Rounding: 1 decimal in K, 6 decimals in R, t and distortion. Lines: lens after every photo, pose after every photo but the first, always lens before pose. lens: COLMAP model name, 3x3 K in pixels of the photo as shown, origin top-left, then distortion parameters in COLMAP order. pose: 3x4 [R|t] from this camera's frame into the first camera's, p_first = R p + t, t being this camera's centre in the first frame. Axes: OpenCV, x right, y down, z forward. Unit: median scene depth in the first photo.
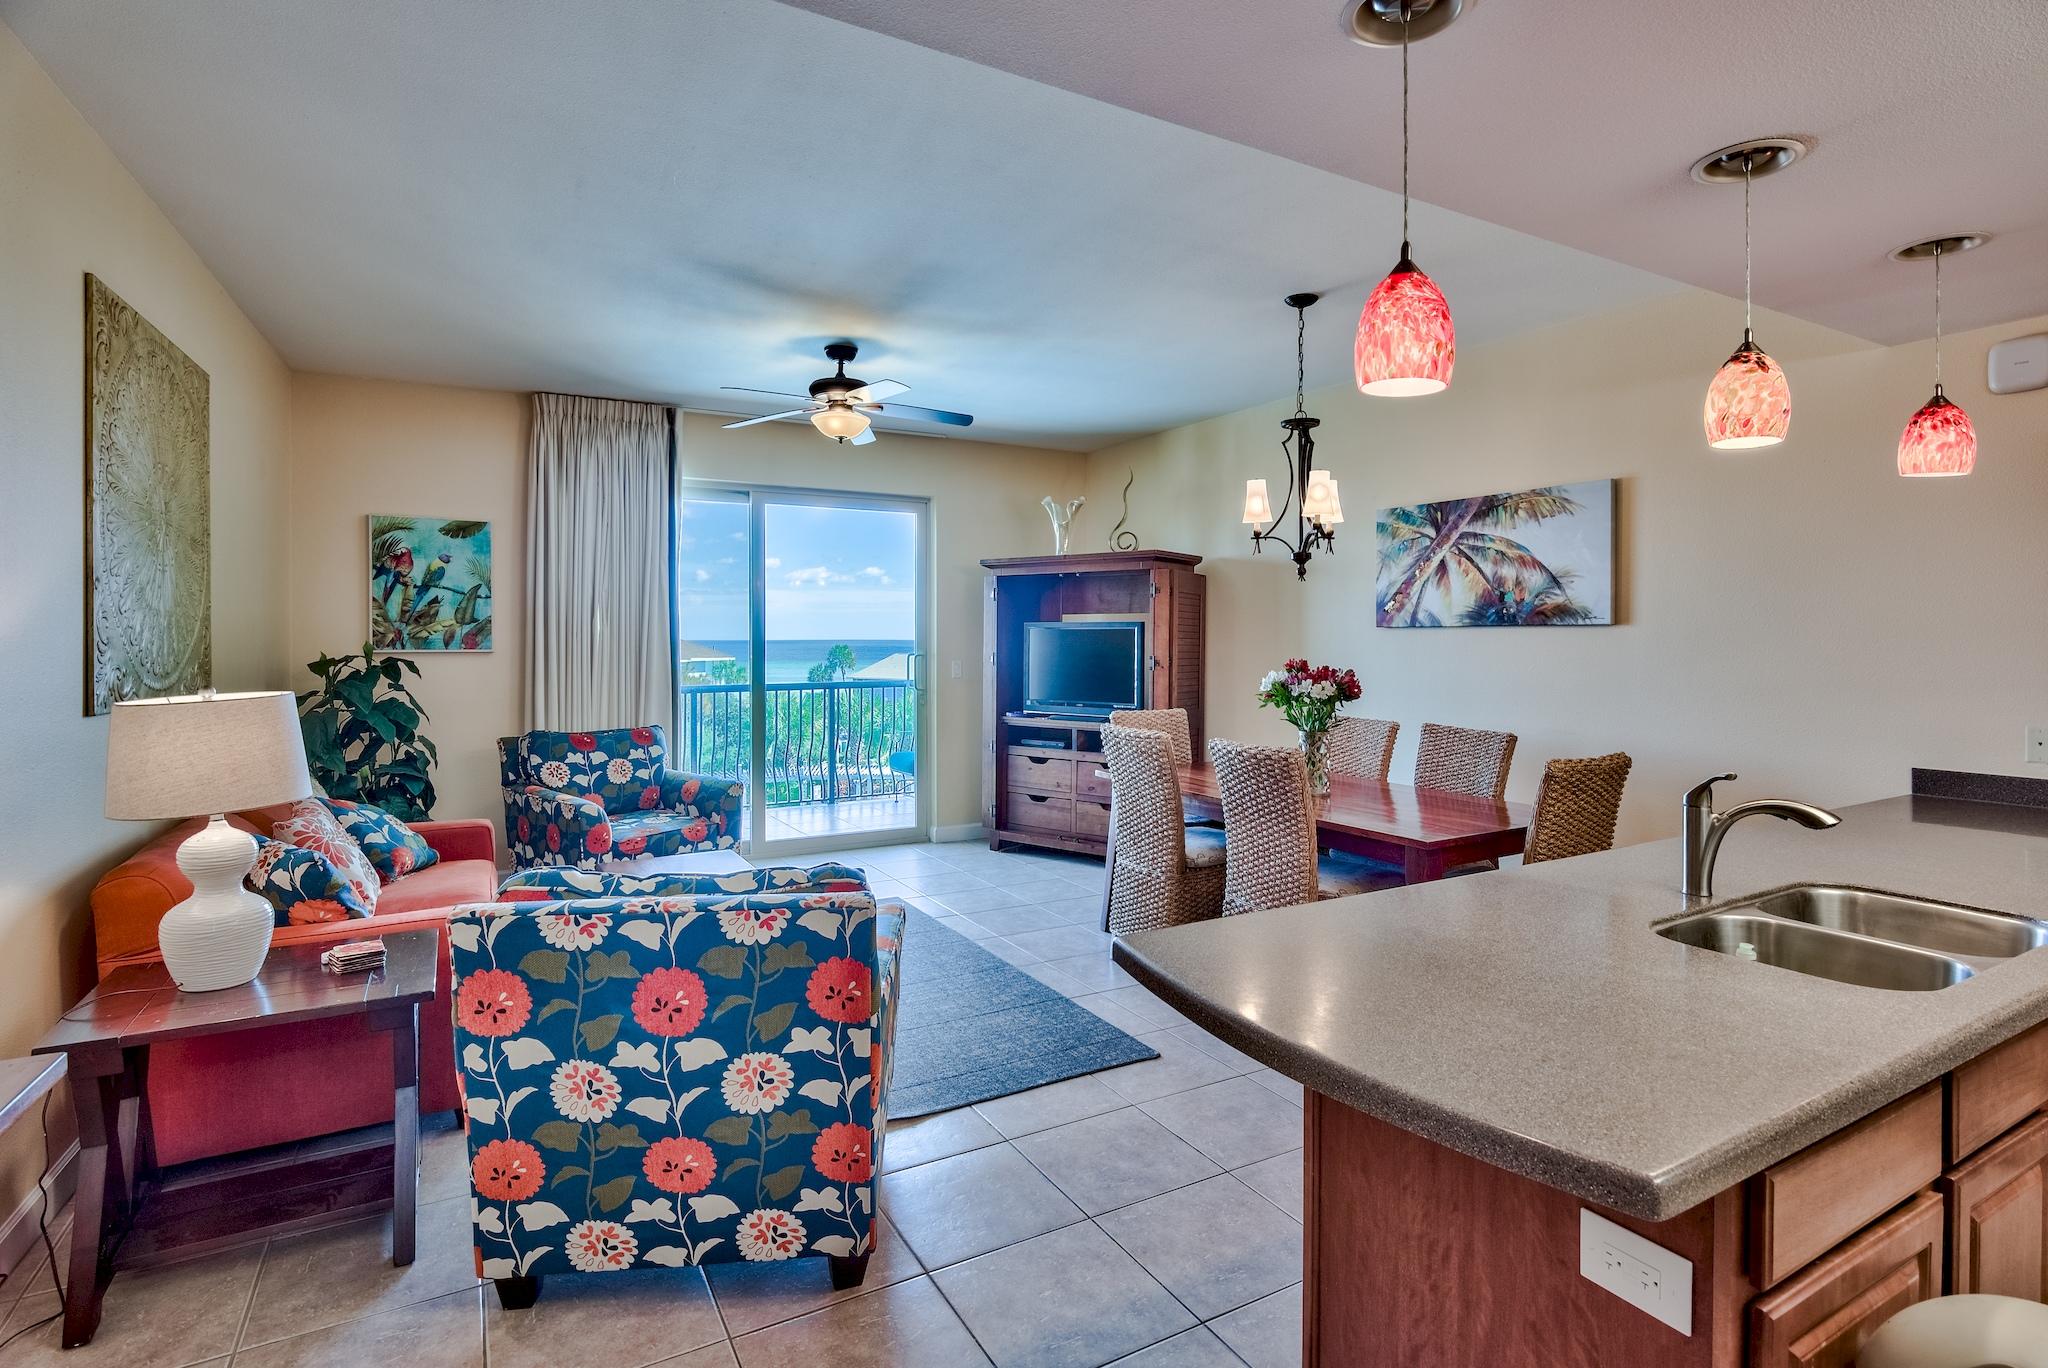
lens RADIAL K [[995.7, 0, 1024.0], [0, 995.7, 632.6], [0, 0, 1]] dist [-0.011163, 0.002267]
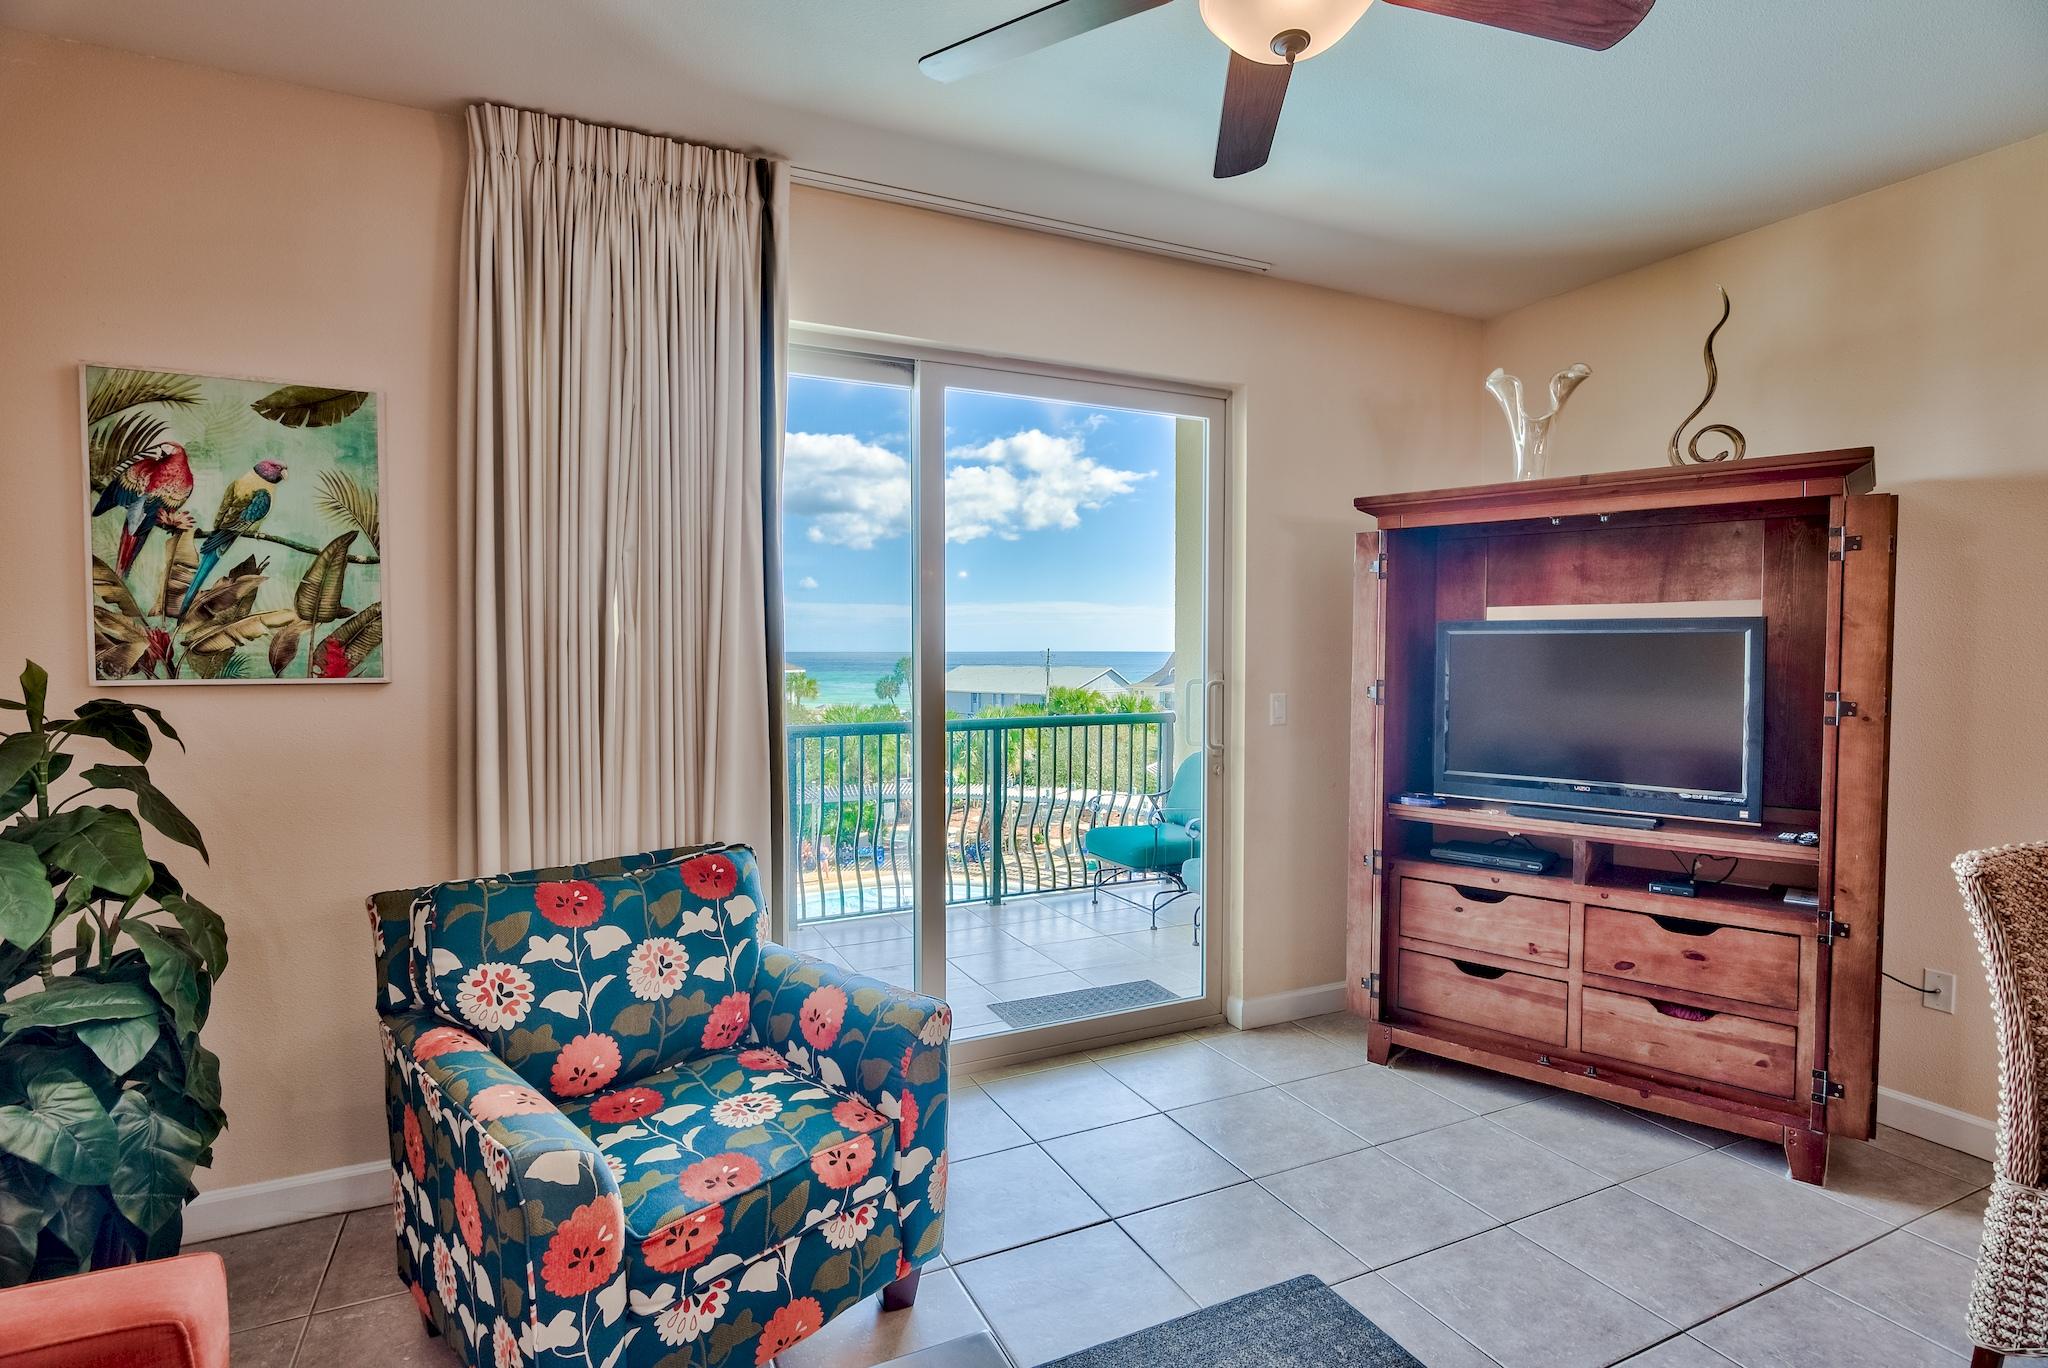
lens RADIAL K [[995.7, 0, 1013.5], [0, 995.7, 672.0], [0, 0, 1]] dist [-0.011163, 0.002267]
pose [[0.997057, 0.002397, -0.076623, -0.218273], [-0.000248, 0.999607, 0.028033, 0.001782], [0.076660, -0.027931, 0.996666, 0.578639]]
